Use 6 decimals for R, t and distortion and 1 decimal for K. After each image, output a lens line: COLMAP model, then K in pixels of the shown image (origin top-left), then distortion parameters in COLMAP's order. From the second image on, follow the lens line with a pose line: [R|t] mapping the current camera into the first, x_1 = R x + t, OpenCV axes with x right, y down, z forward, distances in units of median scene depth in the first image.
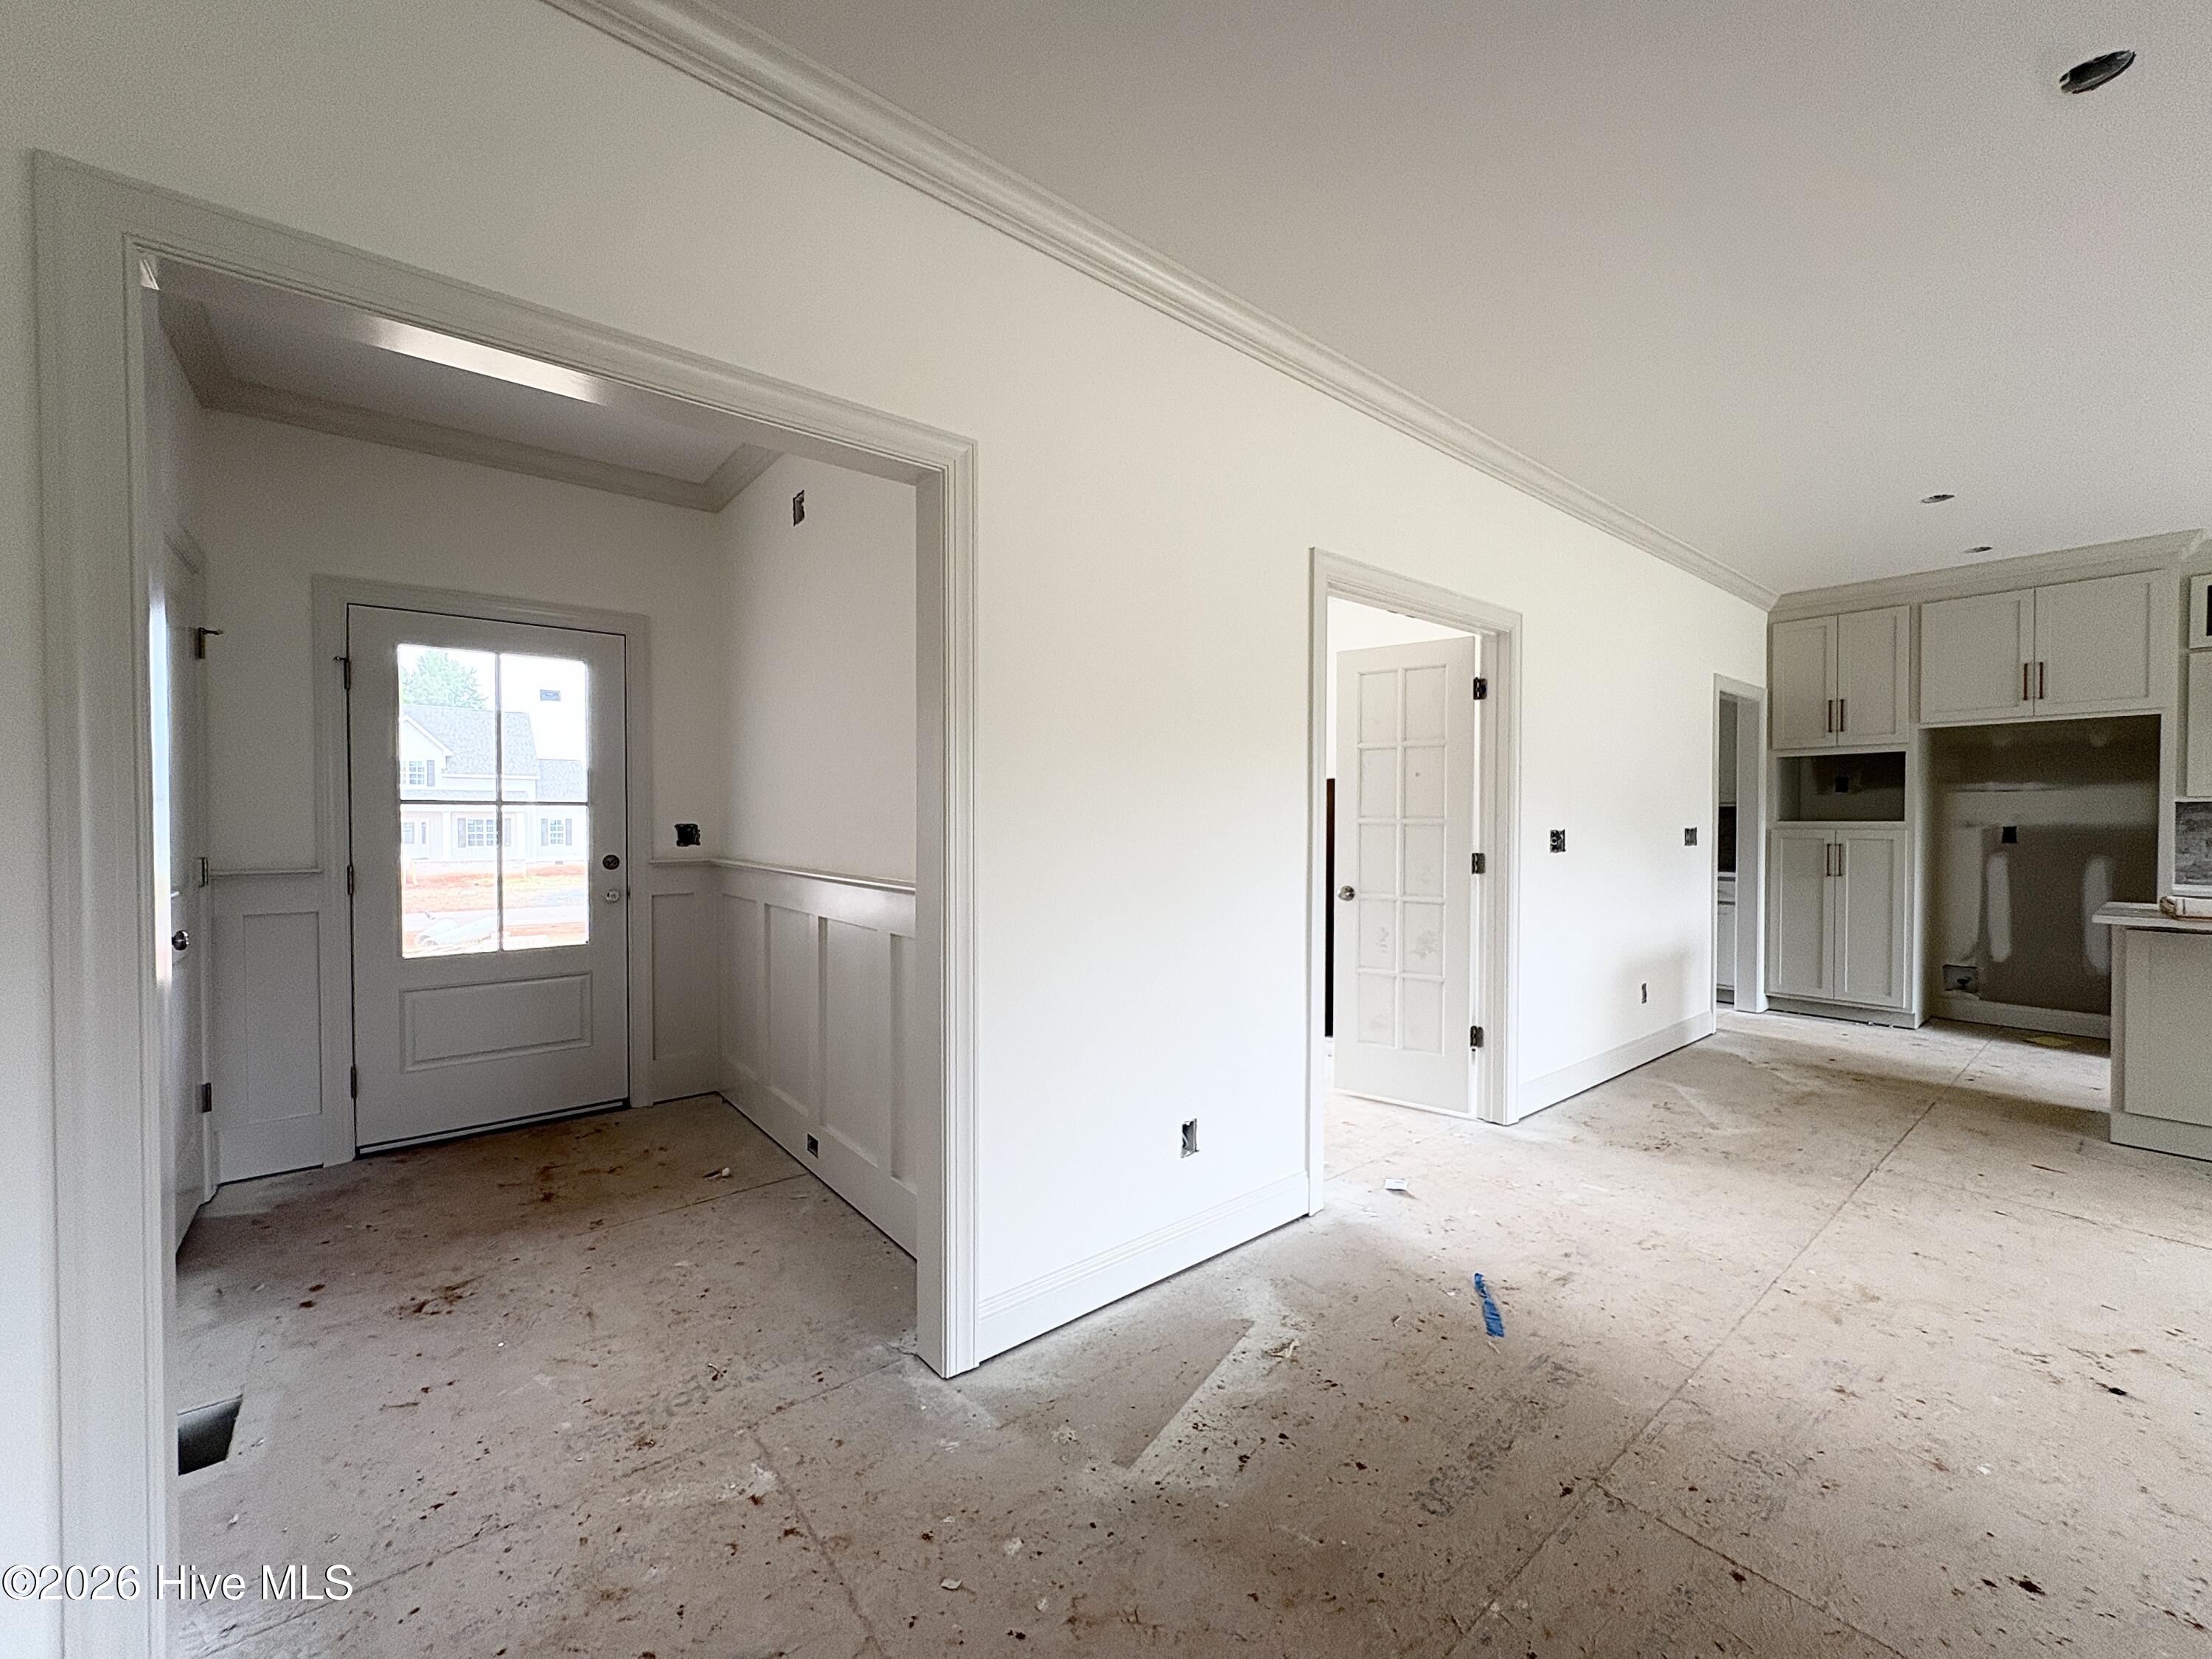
lens RADIAL K [[880.3, 0, 1109.5], [0, 880.3, 832.4], [0, 0, 1]] dist [0.001930, 0.000017]
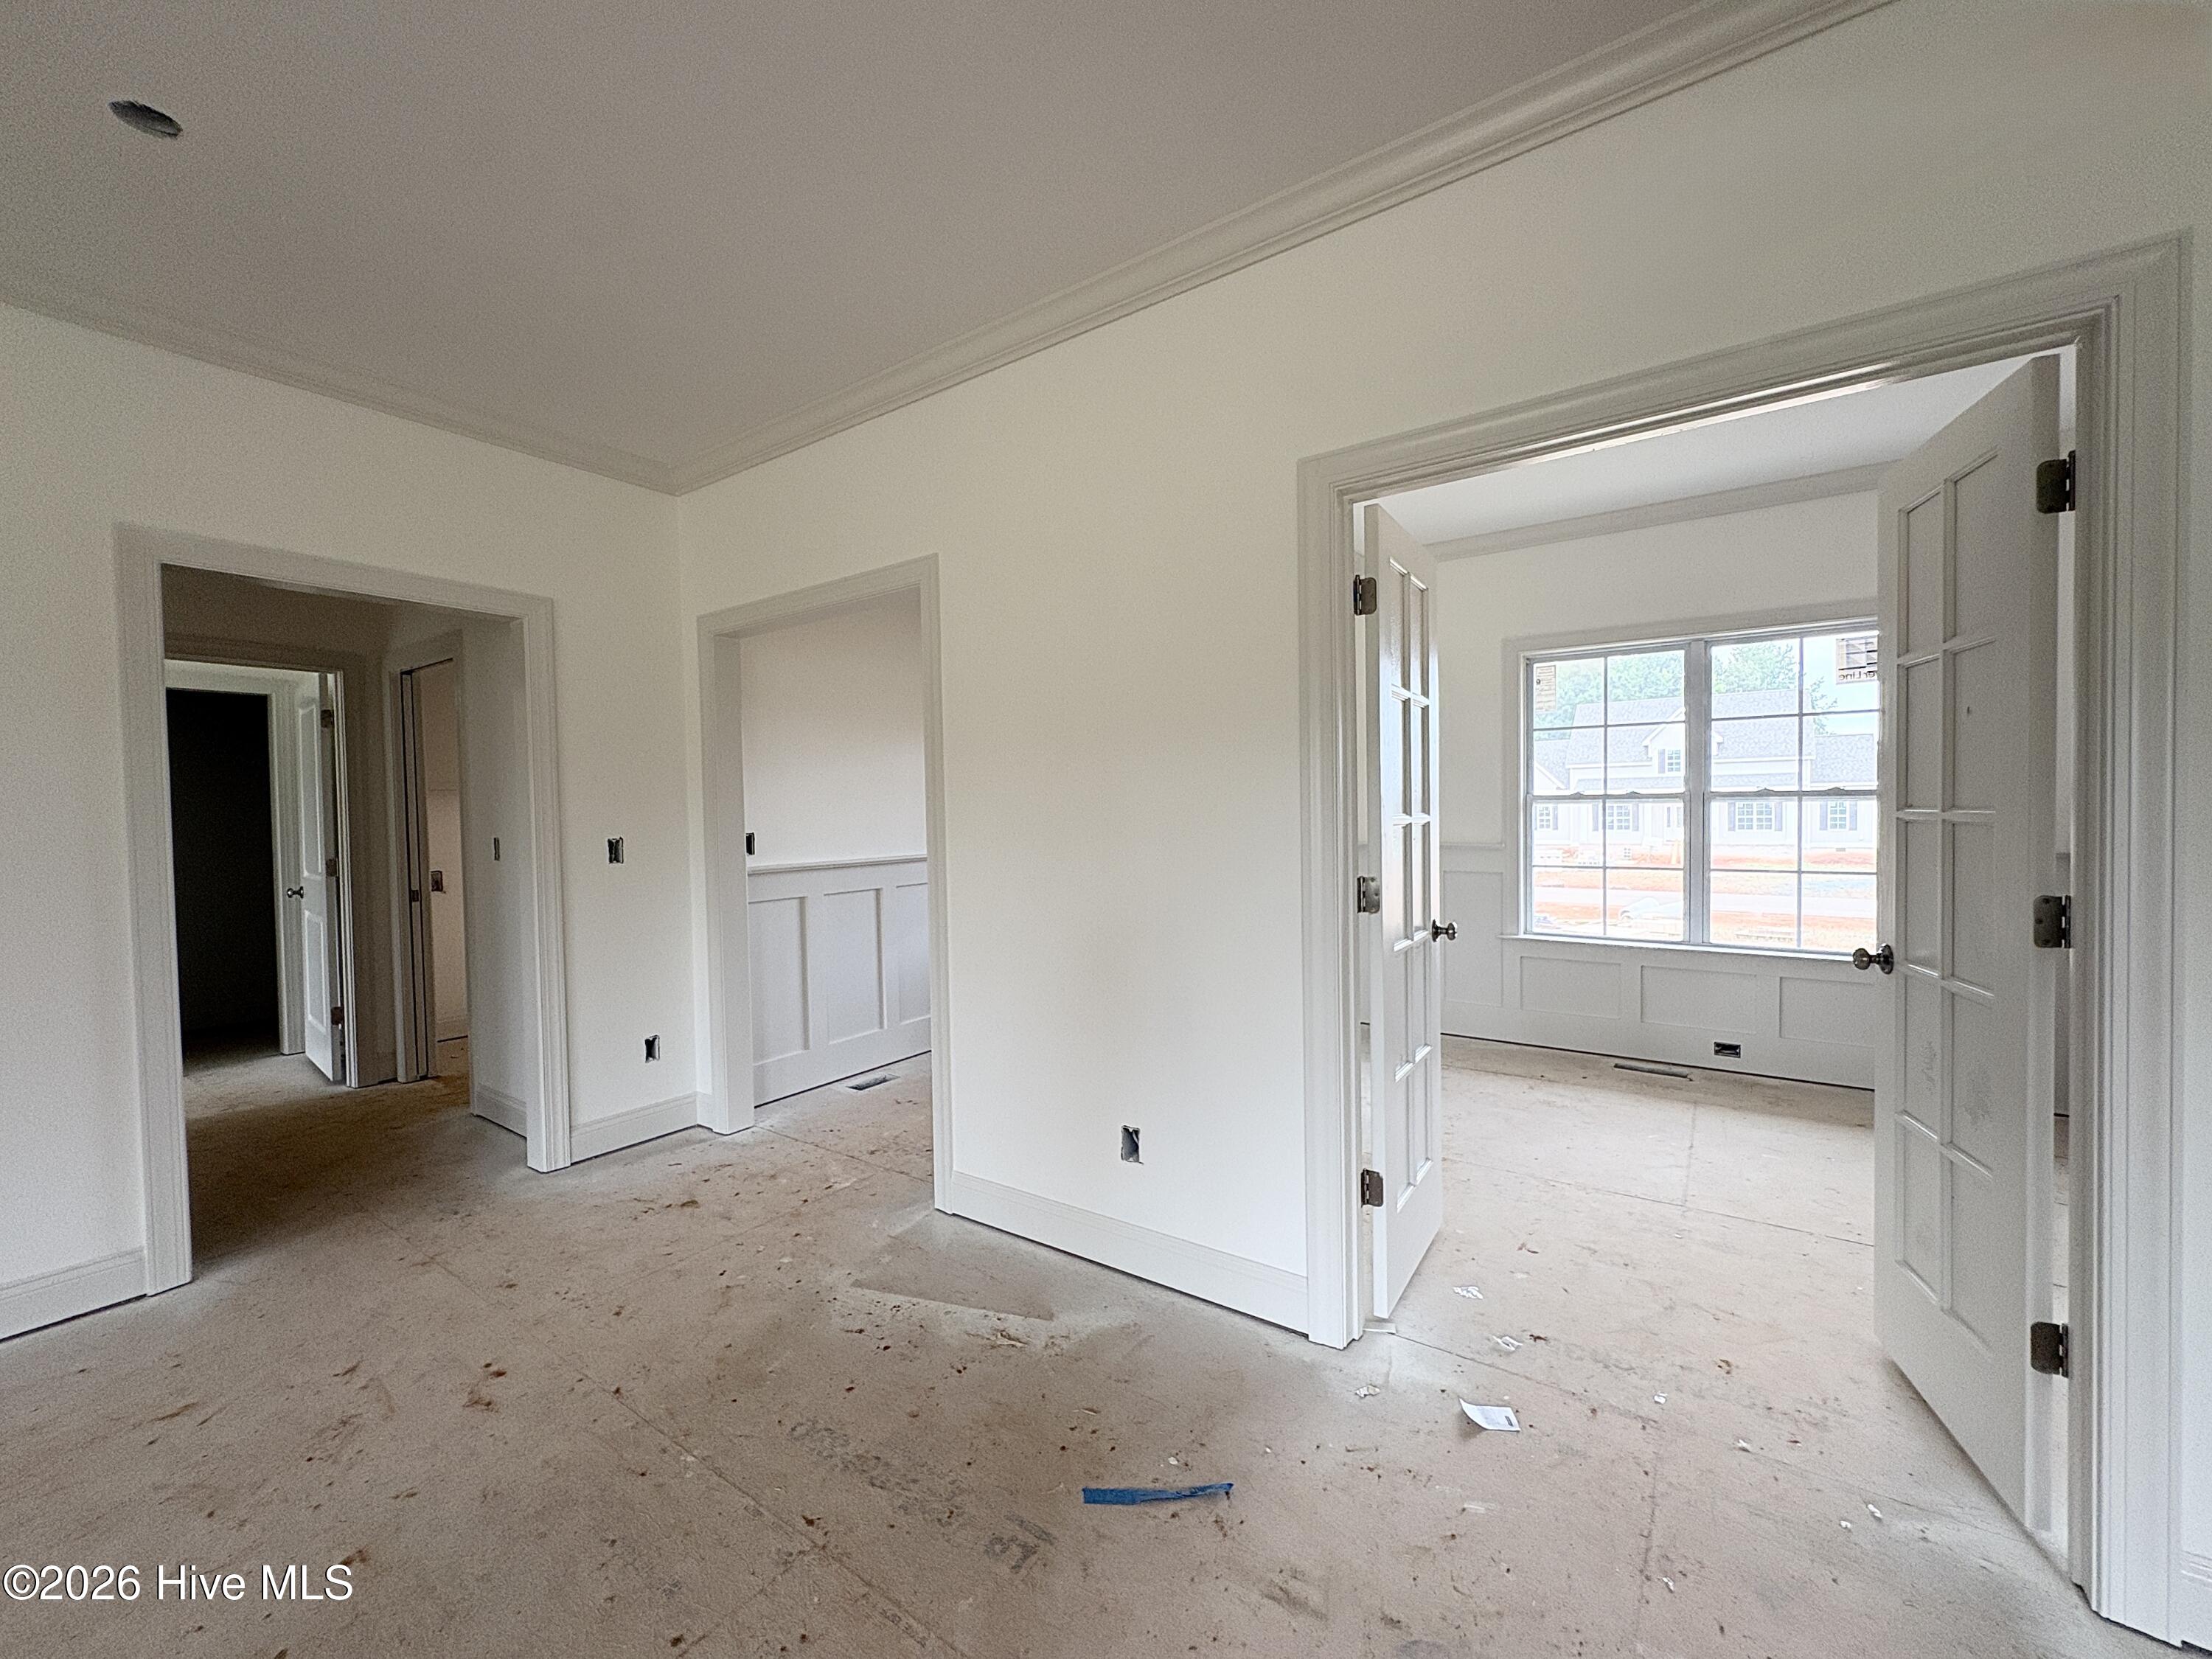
lens RADIAL K [[880.3, 0, 1105.8], [0, 880.3, 831.5], [0, 0, 1]] dist [0.001930, 0.000017]
pose [[0.265513, 0.016265, -0.963970, 1.046299], [0.001666, 0.999848, 0.017329, -0.021463], [0.964106, -0.006207, 0.265446, 0.724703]]
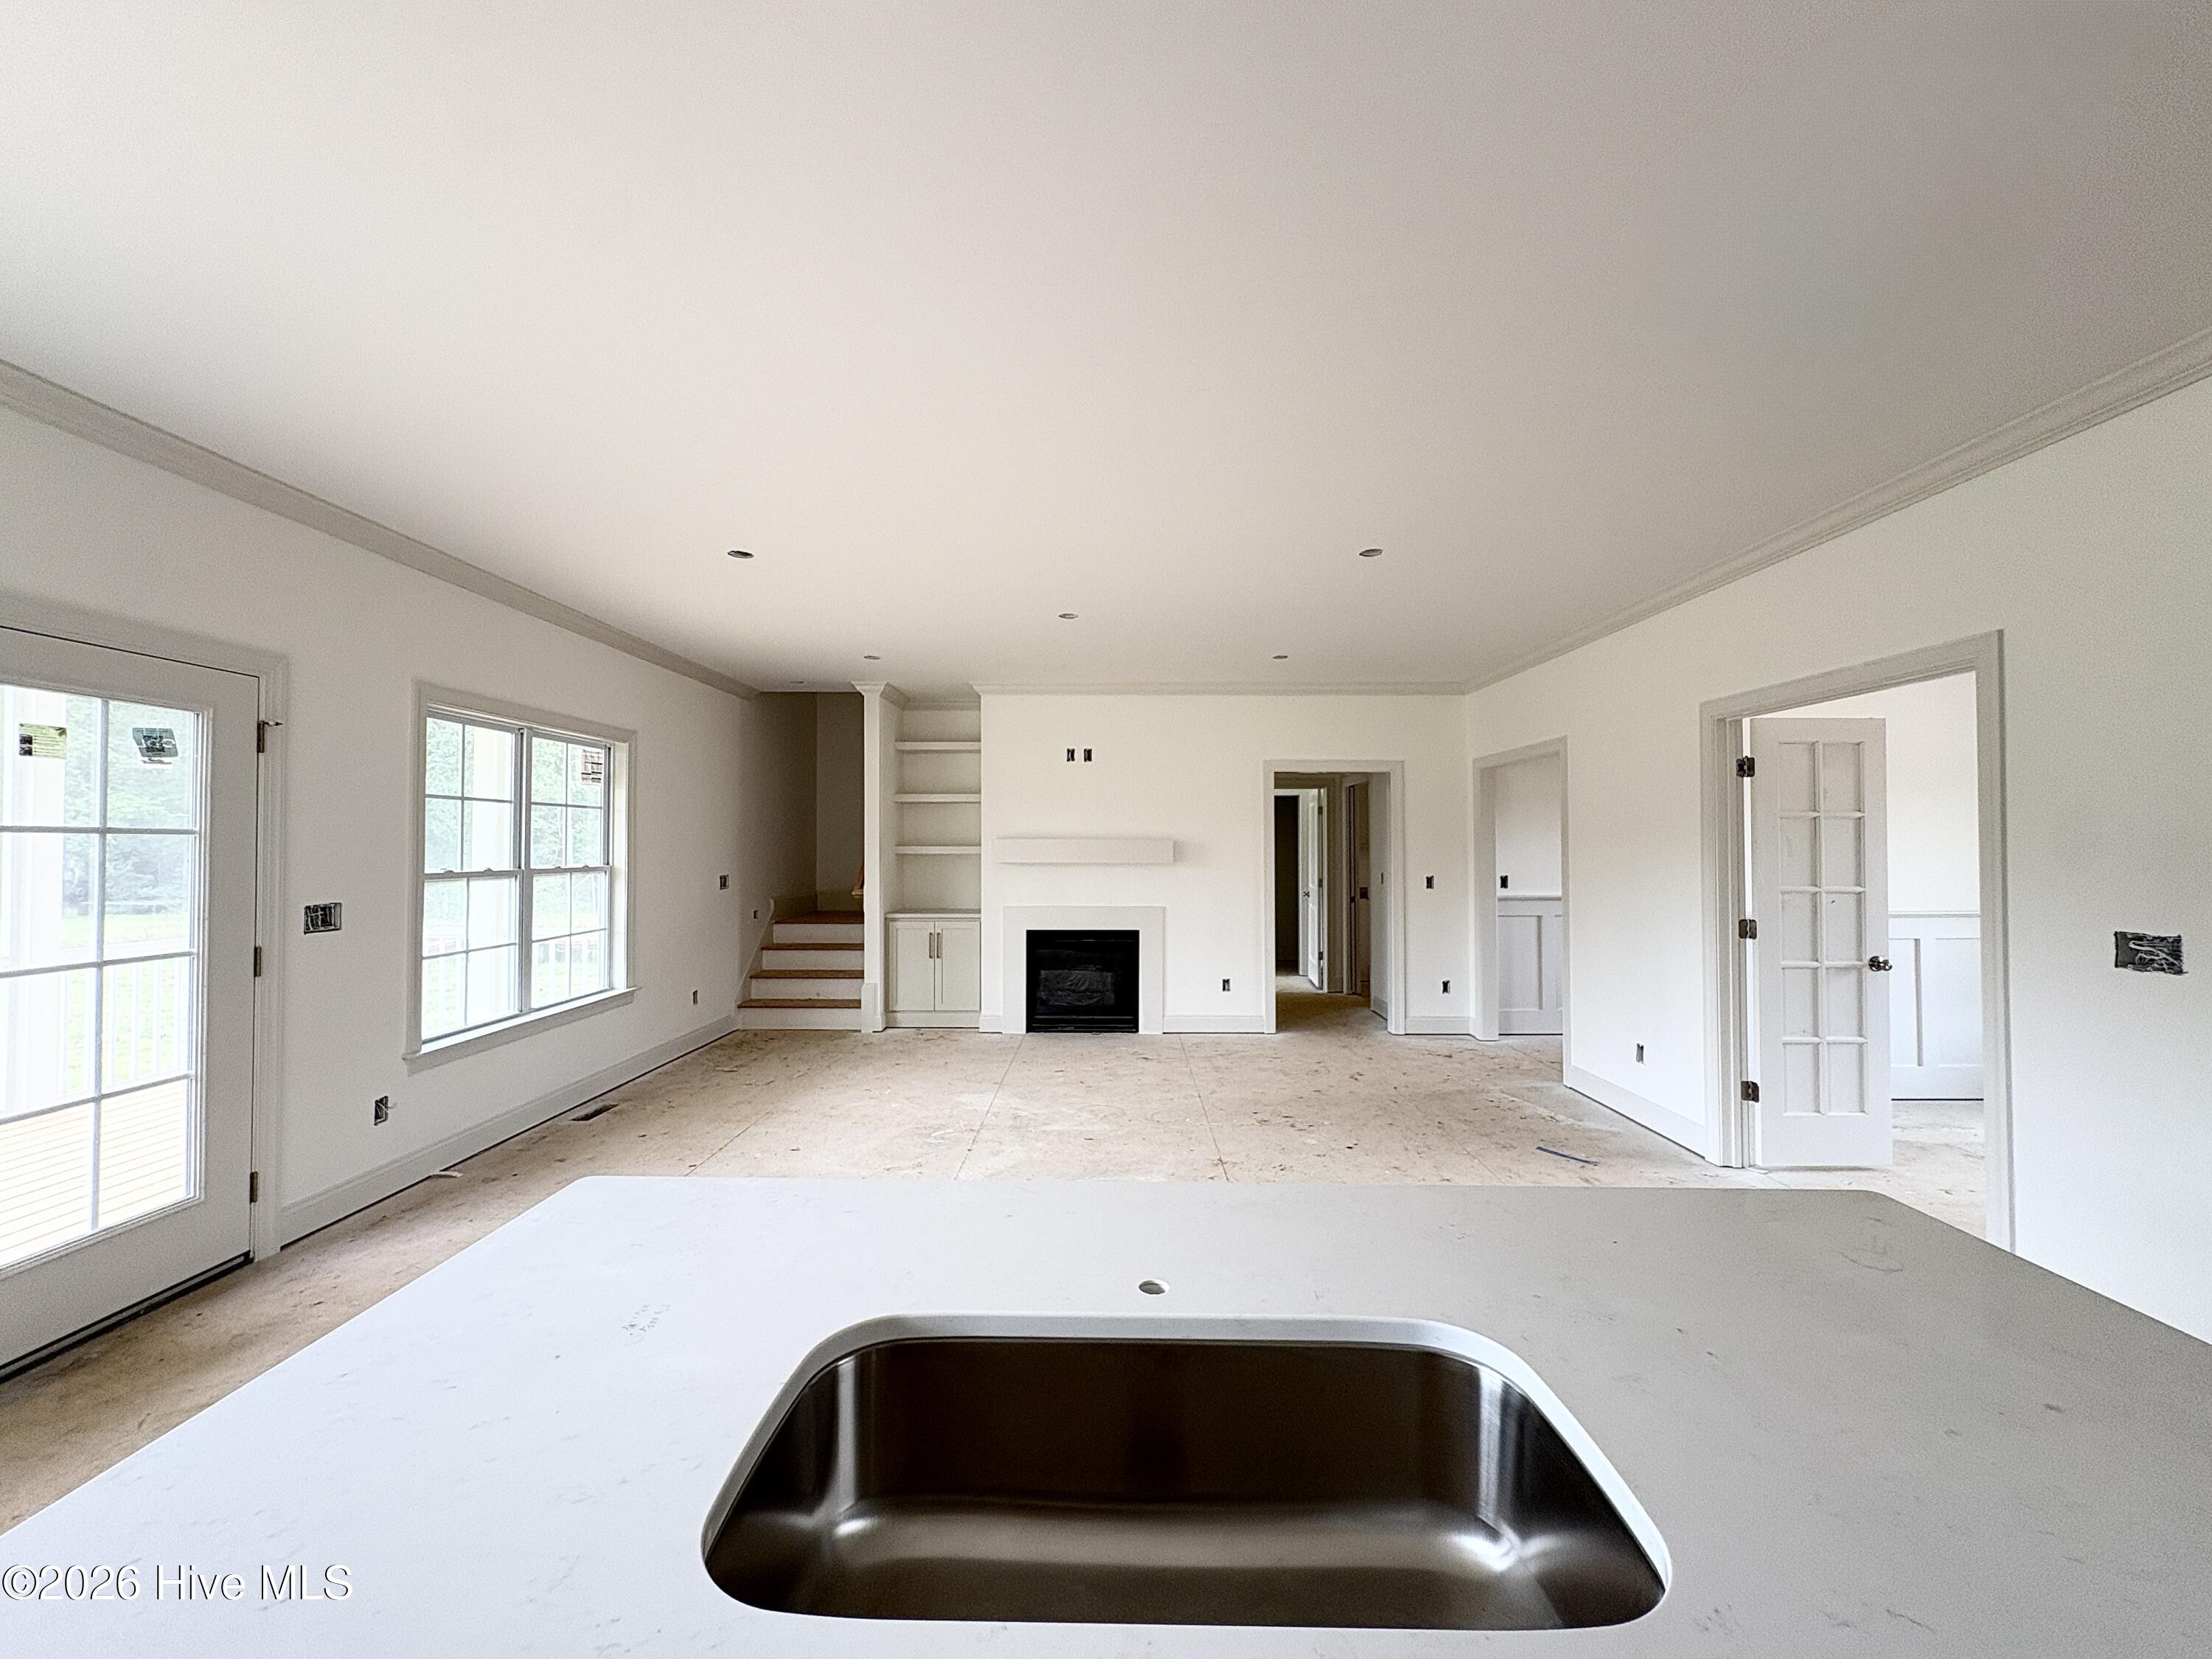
lens RADIAL K [[880.3, 0, 1108.1], [0, 880.3, 834.6], [0, 0, 1]] dist [0.001930, 0.000017]
pose [[-0.639381, -0.011967, -0.768797, 2.281572], [-0.013405, 0.999900, -0.004416, -0.093406], [0.768773, 0.007482, -0.639478, 1.343852]]
